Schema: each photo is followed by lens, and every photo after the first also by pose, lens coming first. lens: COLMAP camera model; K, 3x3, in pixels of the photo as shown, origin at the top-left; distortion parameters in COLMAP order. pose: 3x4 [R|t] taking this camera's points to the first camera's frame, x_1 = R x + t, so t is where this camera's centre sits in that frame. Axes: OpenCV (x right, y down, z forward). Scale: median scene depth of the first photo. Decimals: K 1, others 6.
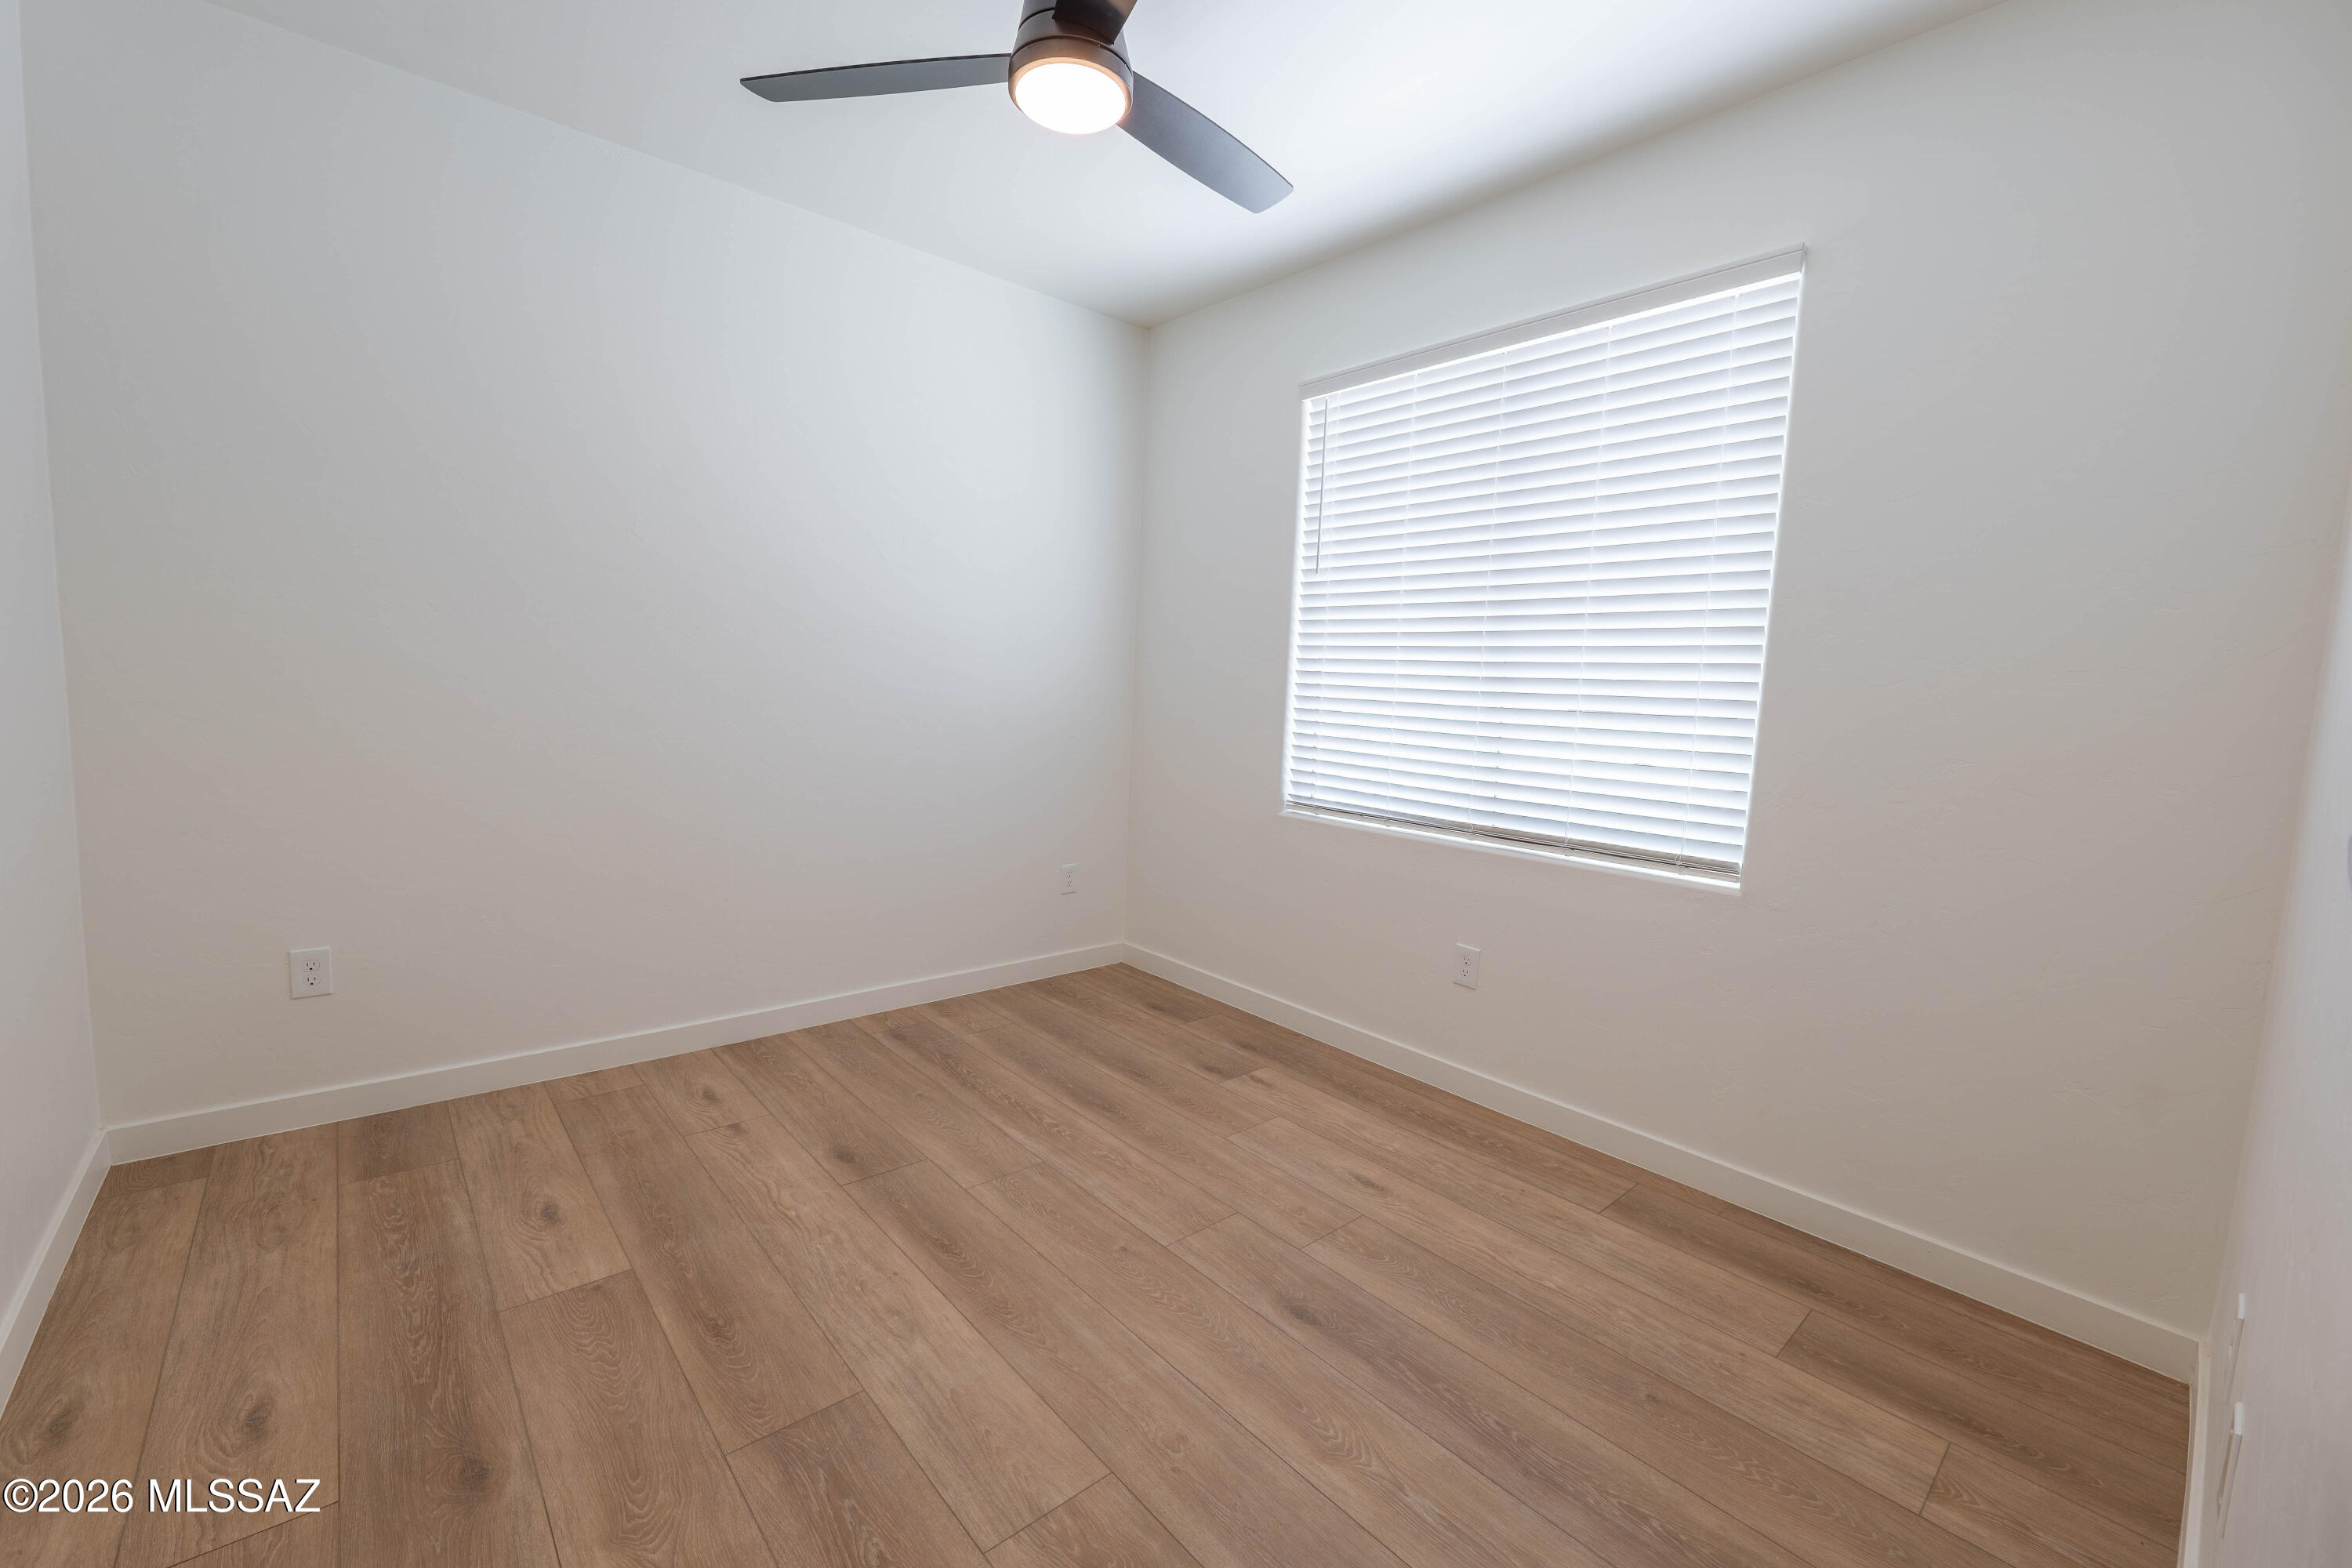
lens RADIAL K [[951.5, 0, 1168.5], [0, 951.5, 784.6], [0, 0, 1]] dist [-0.013524, 0.000627]
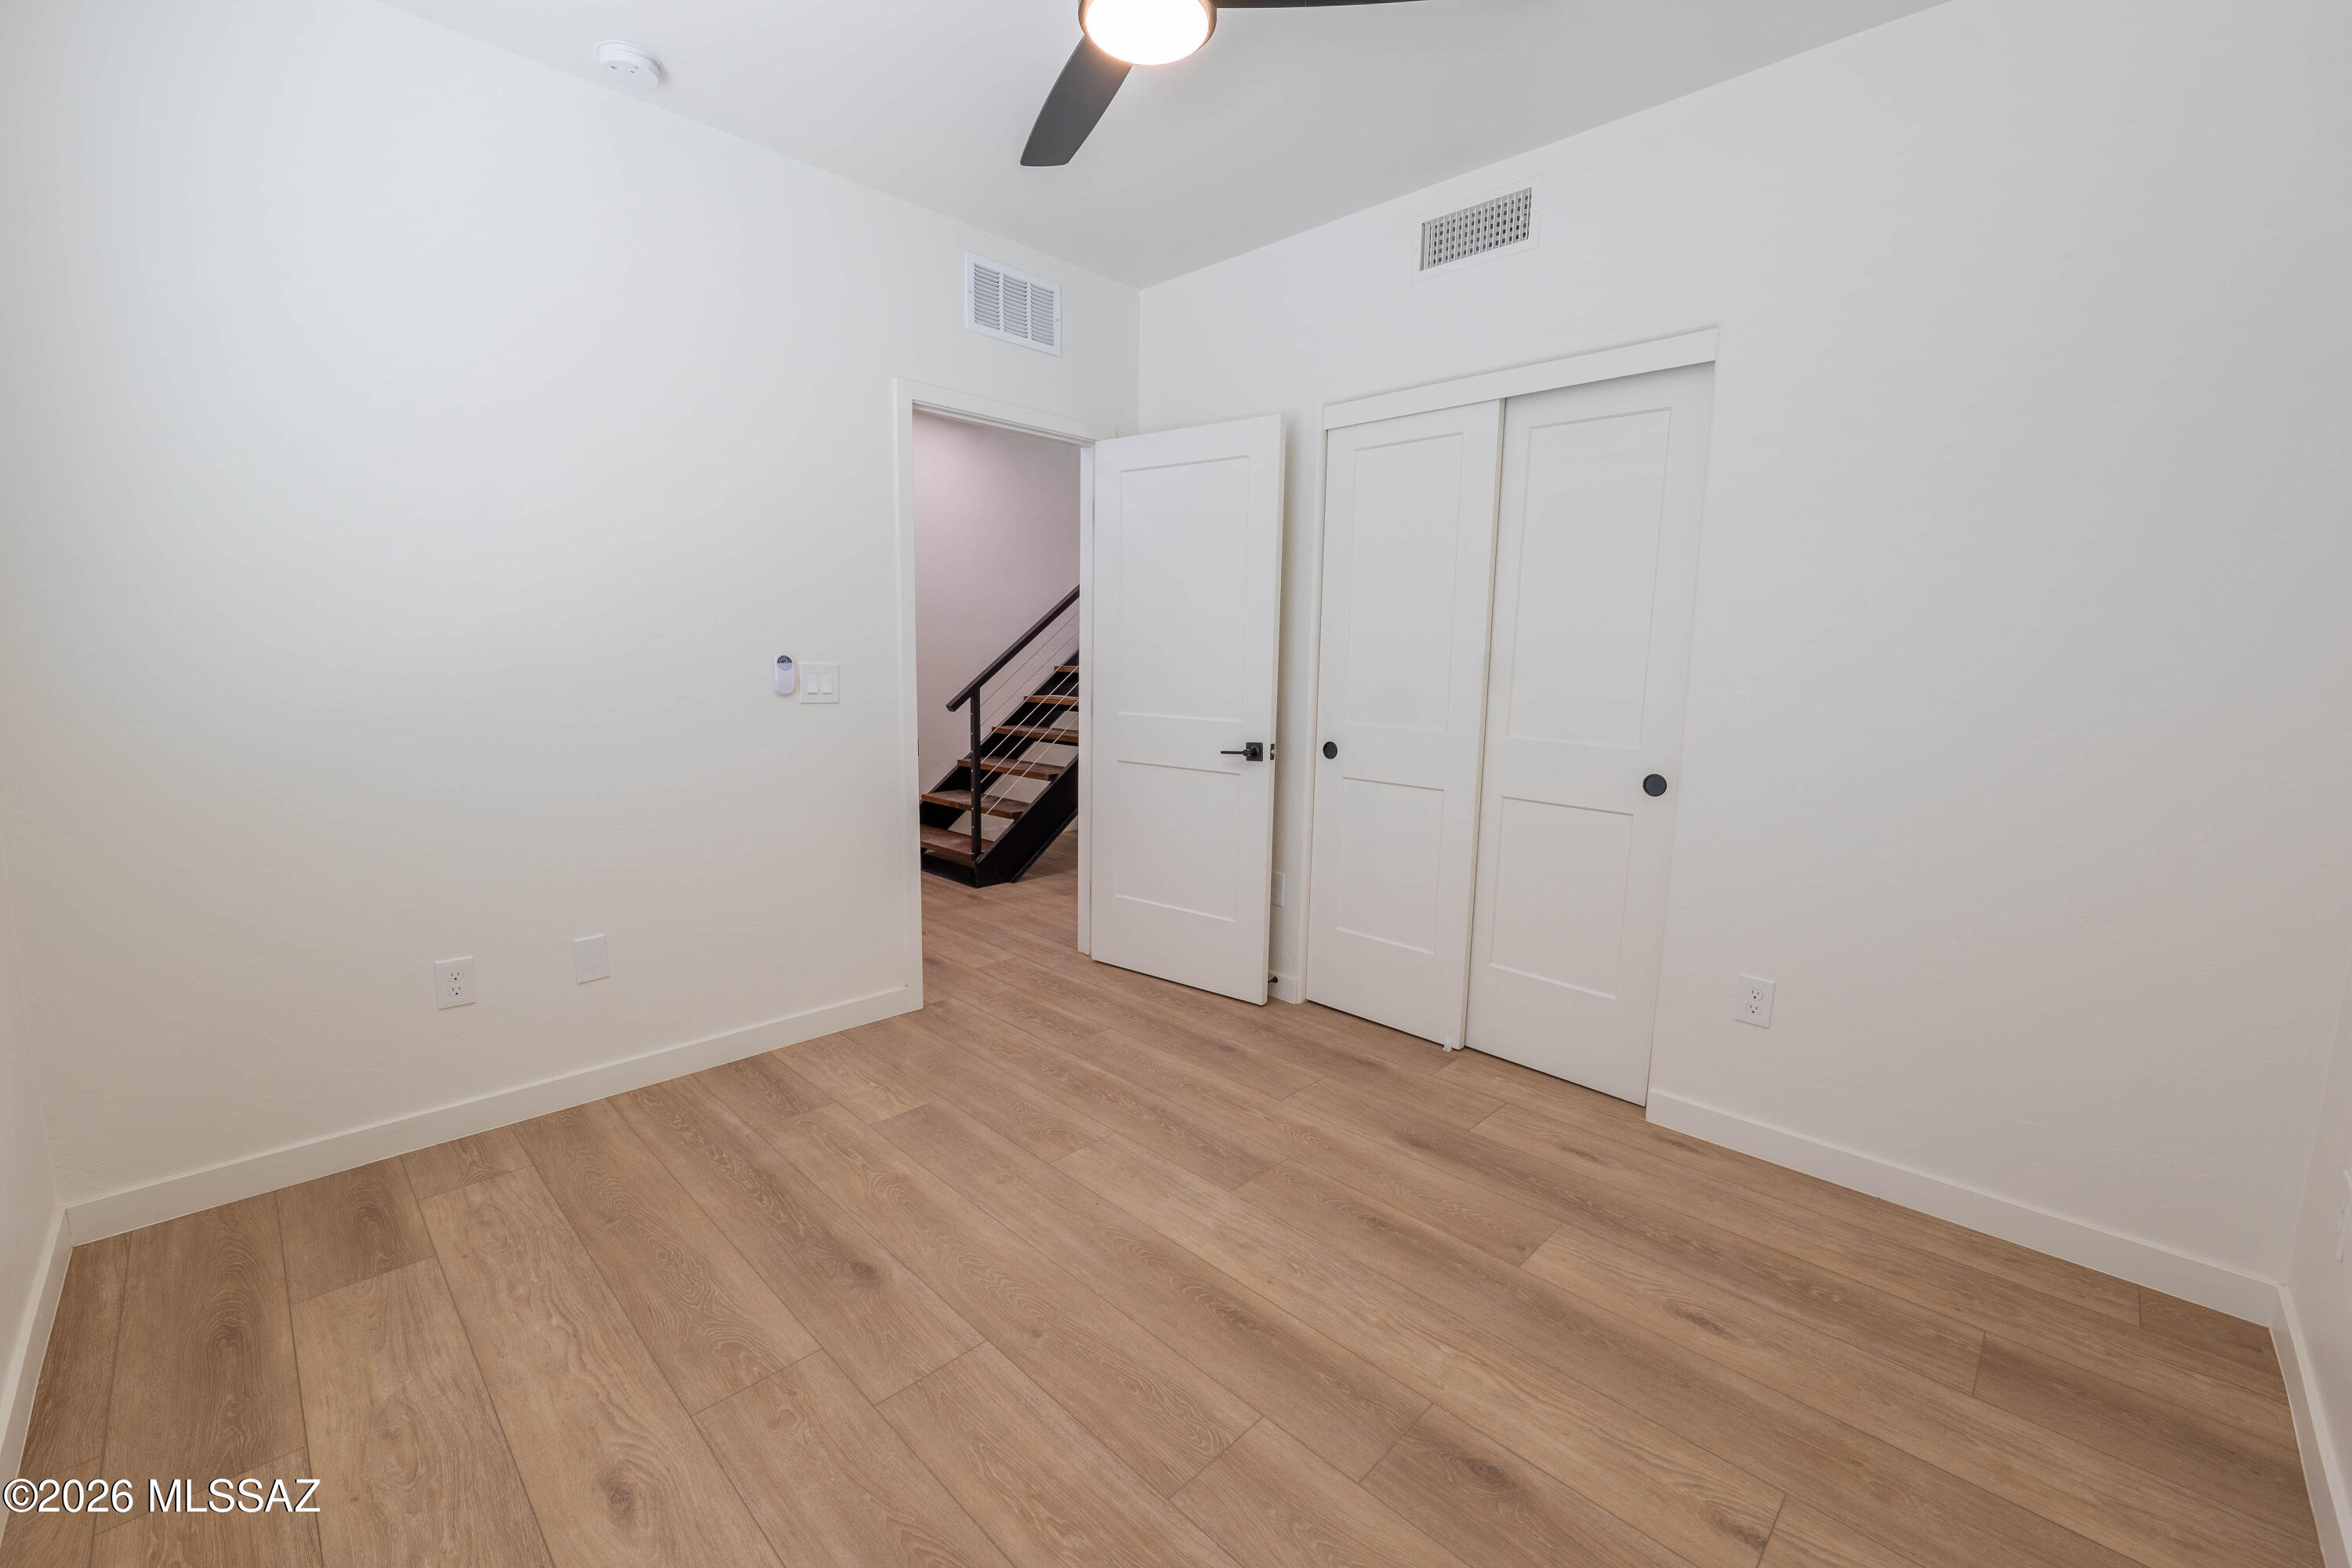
lens RADIAL K [[951.5, 0, 1168.5], [0, 951.5, 784.6], [0, 0, 1]] dist [-0.013524, 0.000627]
pose [[-0.995649, -0.048244, -0.079721, -0.077107], [-0.066237, 0.968177, 0.241344, -0.215307], [0.065541, 0.245574, -0.967160, 1.791280]]
